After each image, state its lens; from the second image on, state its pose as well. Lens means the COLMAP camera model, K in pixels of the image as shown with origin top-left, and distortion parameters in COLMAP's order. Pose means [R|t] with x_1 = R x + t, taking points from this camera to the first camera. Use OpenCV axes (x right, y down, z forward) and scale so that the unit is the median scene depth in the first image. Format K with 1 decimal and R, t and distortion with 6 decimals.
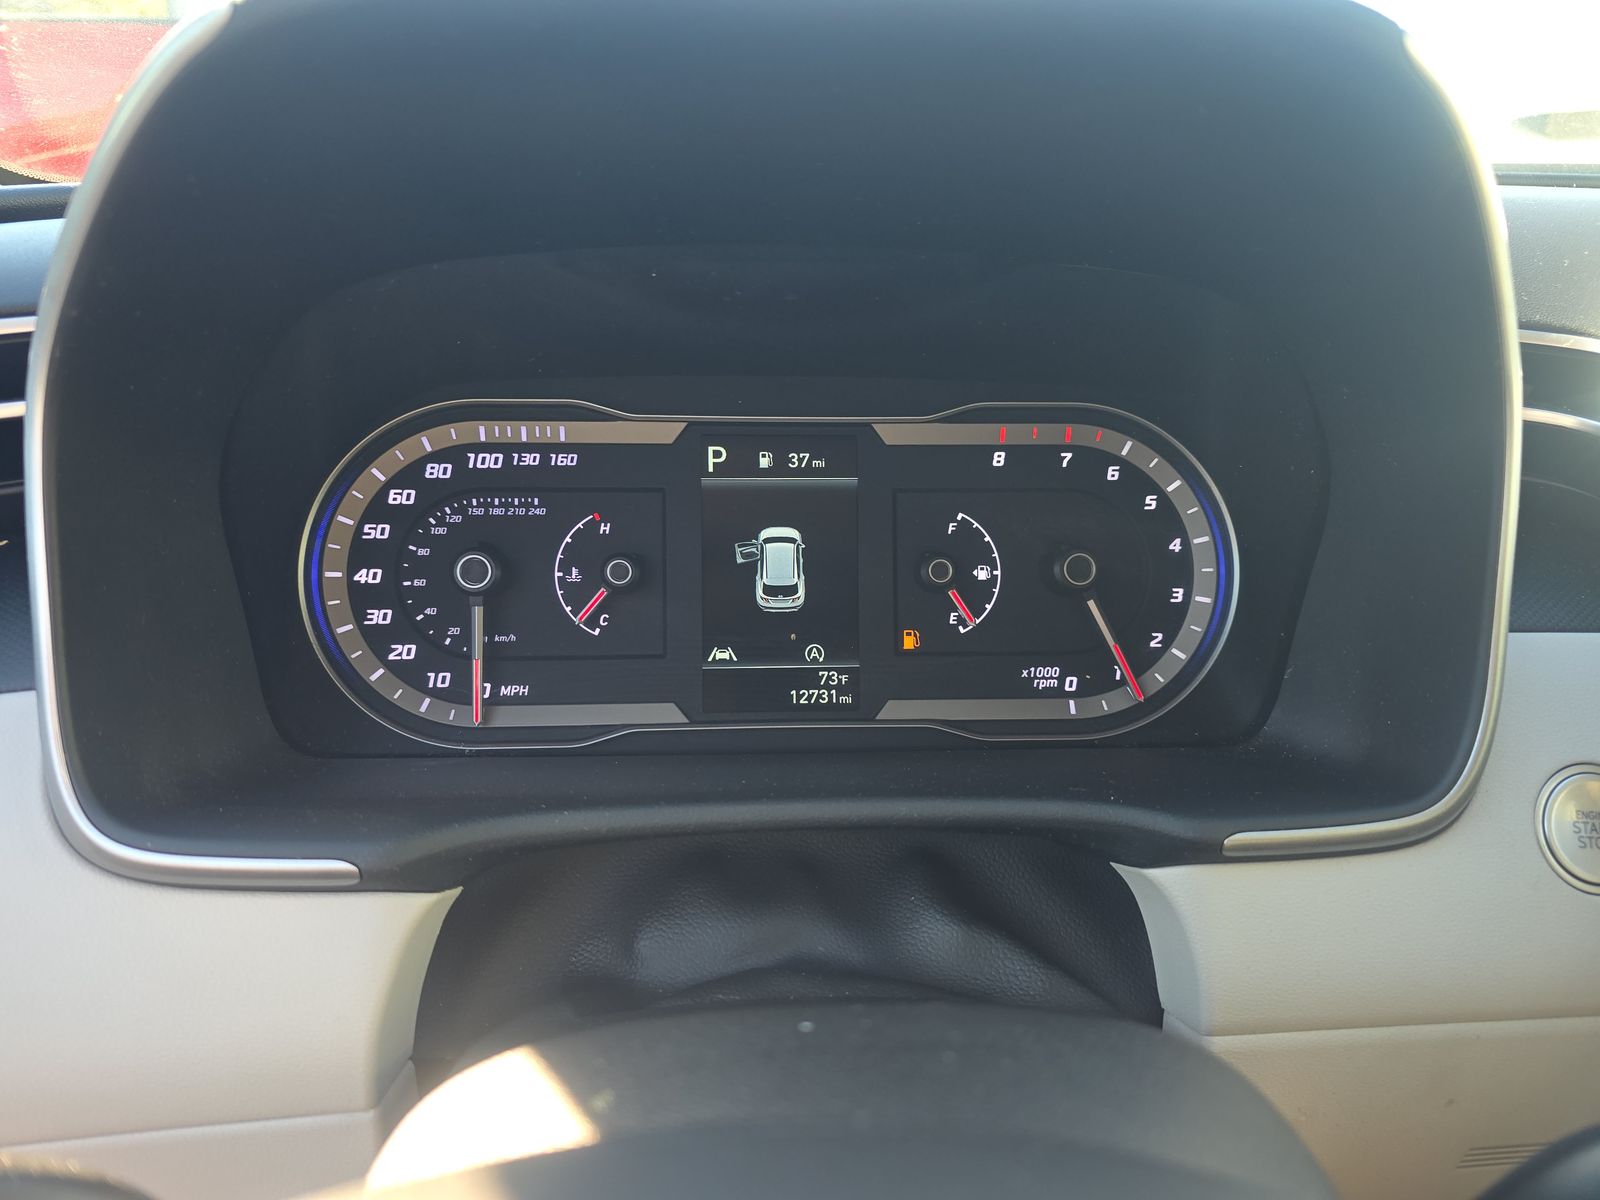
lens RADIAL K [[1072.7, 0, 791.9], [0, 1072.7, 605.4], [0, 0, 1]] dist [0.022005, -0.008084]
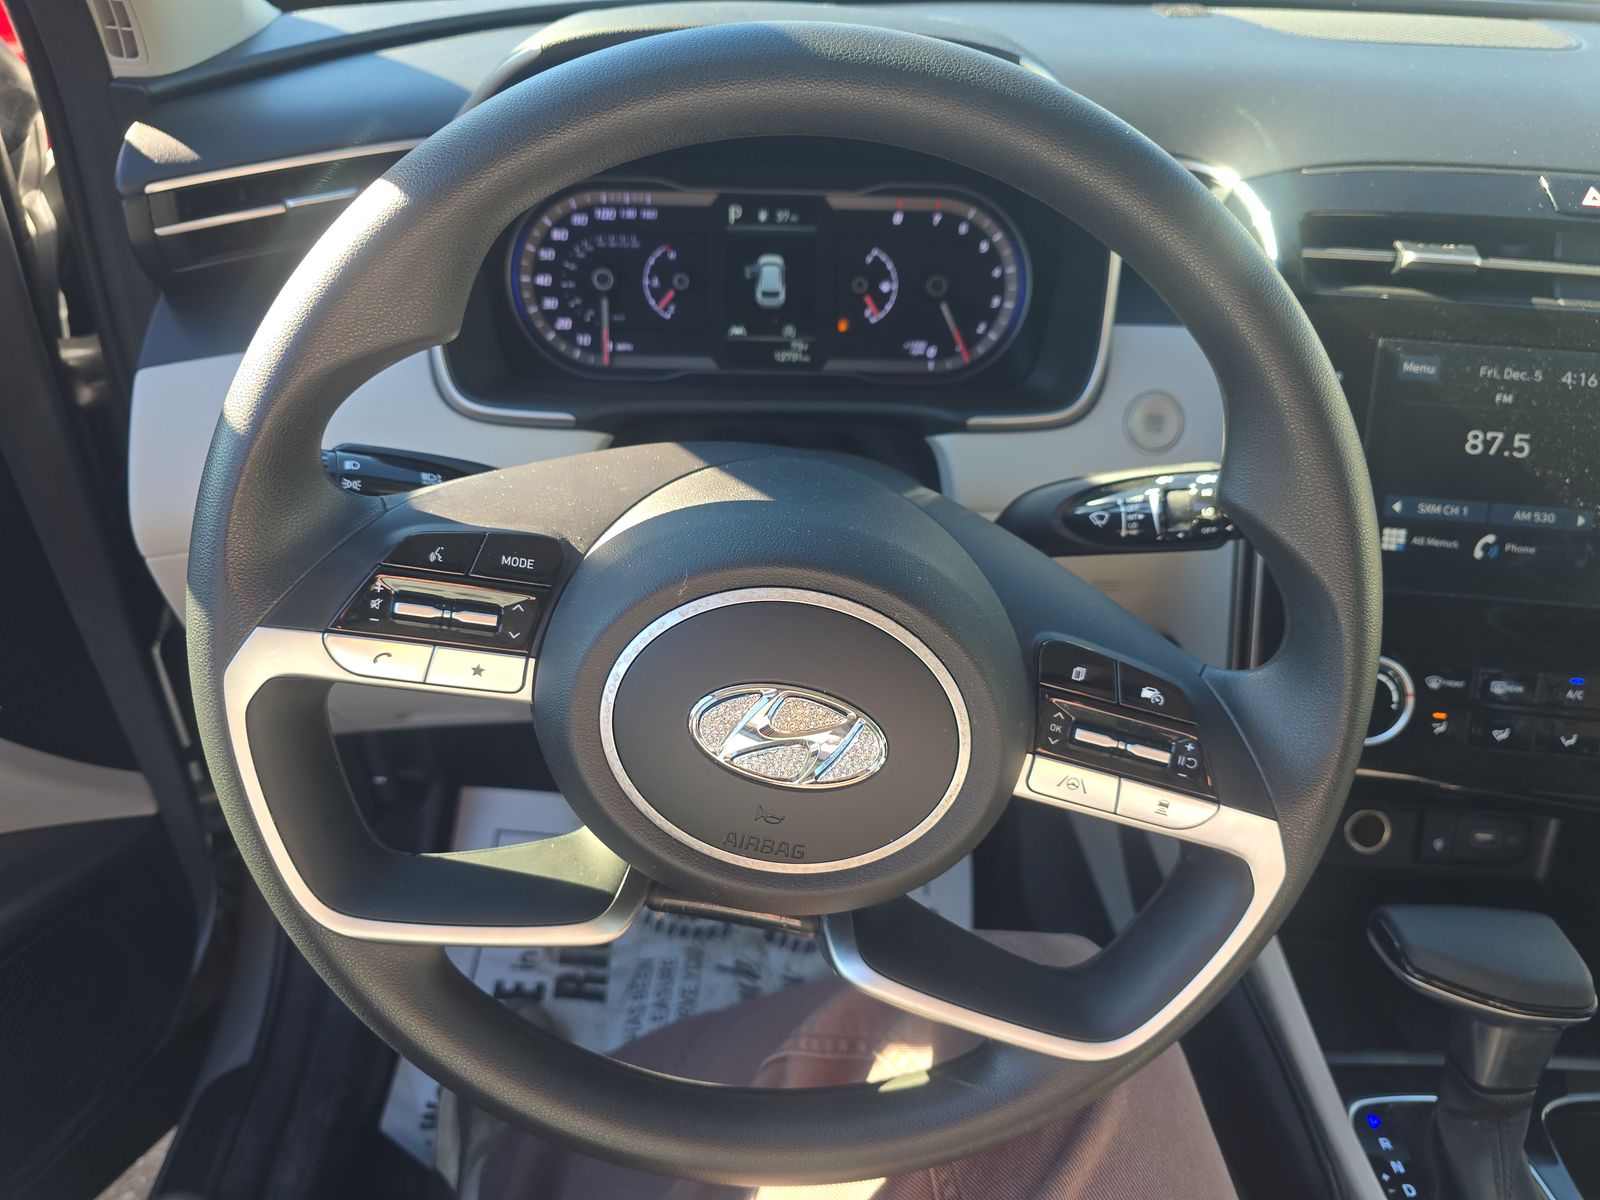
lens RADIAL K [[1072.7, 0, 791.9], [0, 1072.7, 605.4], [0, 0, 1]] dist [0.022005, -0.008084]
pose [[0.999351, 0.030482, -0.019197, 0.076369], [-0.024132, 0.962138, 0.271494, -0.002144], [0.026745, -0.270854, 0.962249, -0.873520]]
